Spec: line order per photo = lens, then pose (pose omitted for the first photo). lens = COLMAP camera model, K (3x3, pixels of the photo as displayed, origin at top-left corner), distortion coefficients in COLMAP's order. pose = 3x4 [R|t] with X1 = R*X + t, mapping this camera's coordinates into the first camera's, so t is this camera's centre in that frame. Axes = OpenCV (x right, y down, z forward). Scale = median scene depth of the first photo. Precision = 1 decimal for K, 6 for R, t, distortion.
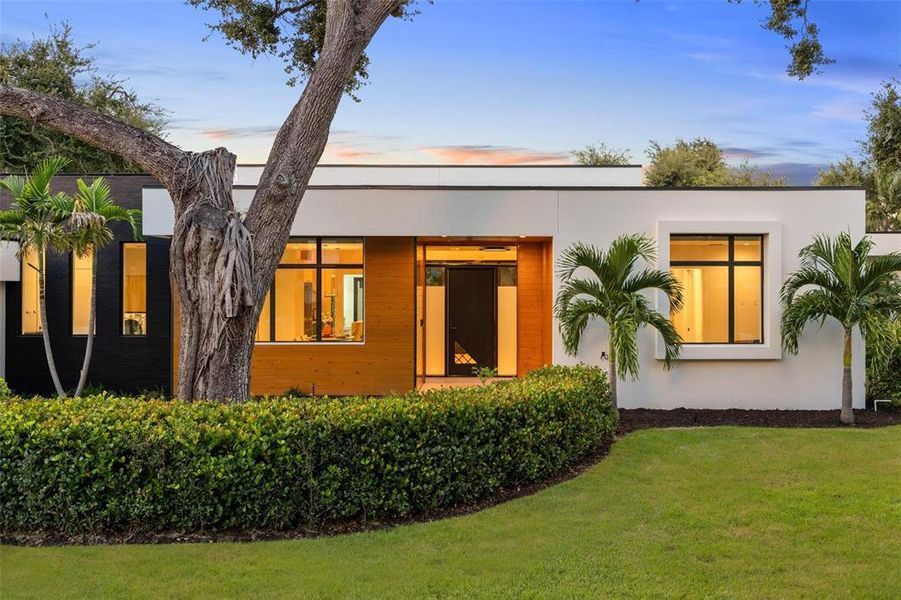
lens RADIAL K [[814.6, 0, 476.5], [0, 814.6, 282.9], [0, 0, 1]] dist [0.005177, 0.007229]
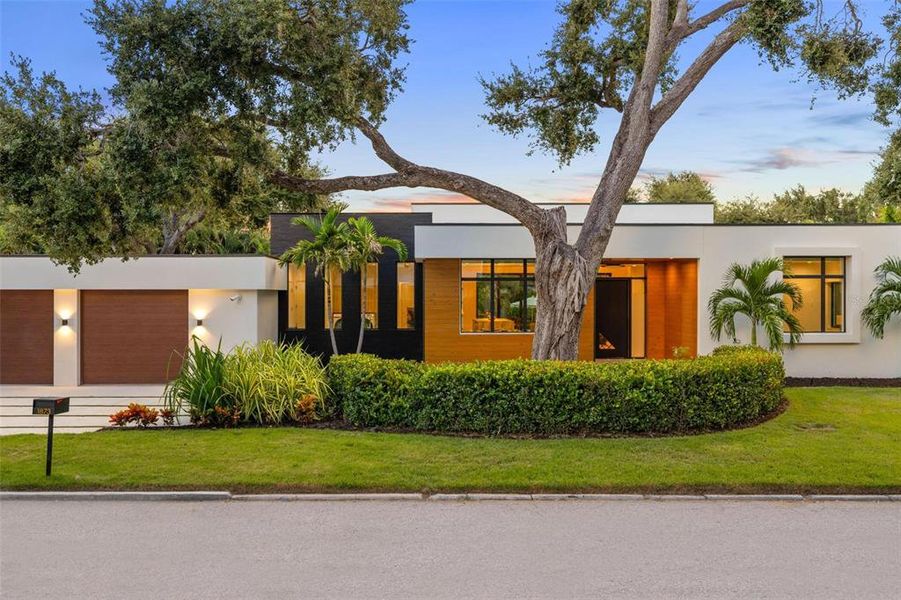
lens RADIAL K [[705.4, 0, 450.5], [0, 705.4, 300.0], [0, 0, 1]] dist [-0.005998, -0.007211]
pose [[0.999963, -0.002500, -0.008188, -0.359645], [0.002600, 0.999921, 0.012310, 0.000343], [0.008157, -0.012331, 0.999891, -0.263983]]
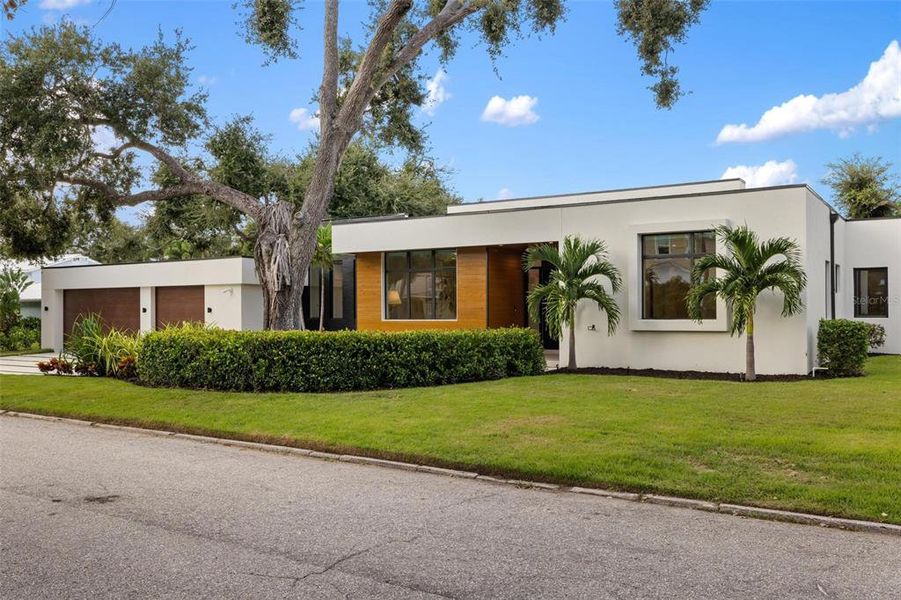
lens RADIAL K [[705.4, 0, 450.5], [0, 705.4, 300.0], [0, 0, 1]] dist [-0.005998, -0.007211]
pose [[0.865243, -0.010997, -0.501233, 0.563622], [0.009810, 0.999939, -0.005005, 0.049328], [0.501257, -0.000586, 0.865298, -0.130365]]
